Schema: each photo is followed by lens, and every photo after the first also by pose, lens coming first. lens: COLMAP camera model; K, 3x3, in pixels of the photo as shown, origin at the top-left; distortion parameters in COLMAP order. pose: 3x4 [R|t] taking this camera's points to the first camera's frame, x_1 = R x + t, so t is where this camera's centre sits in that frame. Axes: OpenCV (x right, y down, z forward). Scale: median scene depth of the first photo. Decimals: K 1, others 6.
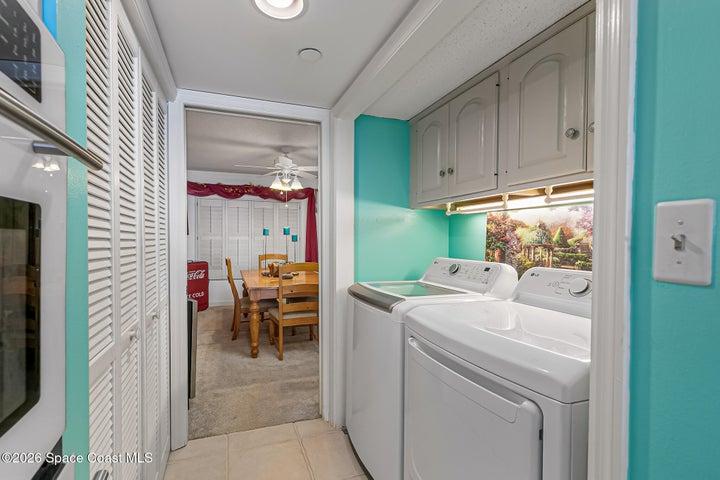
lens RADIAL K [[354.3, 0, 375.4], [0, 354.3, 246.7], [0, 0, 1]] dist [0.016719, 0.001825]
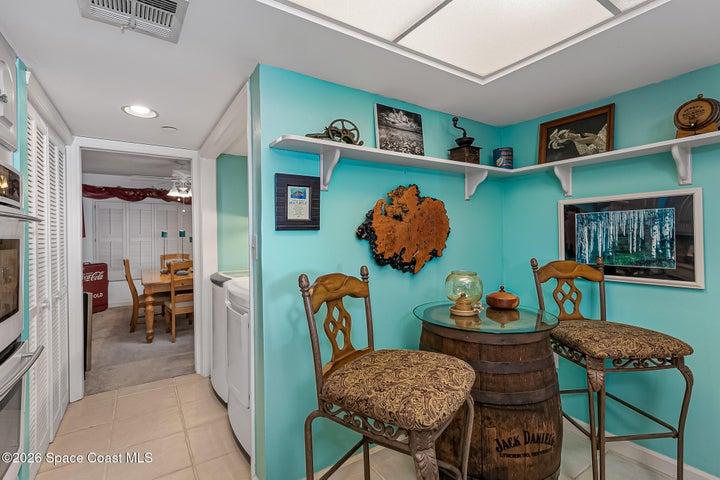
lens RADIAL K [[354.3, 0, 368.2], [0, 354.3, 239.1], [0, 0, 1]] dist [0.016719, 0.001825]
pose [[0.983016, -0.013524, 0.183019, 0.138665], [0.016323, 0.999772, -0.013799, -0.001464], [-0.182790, 0.016552, 0.983013, -0.256800]]
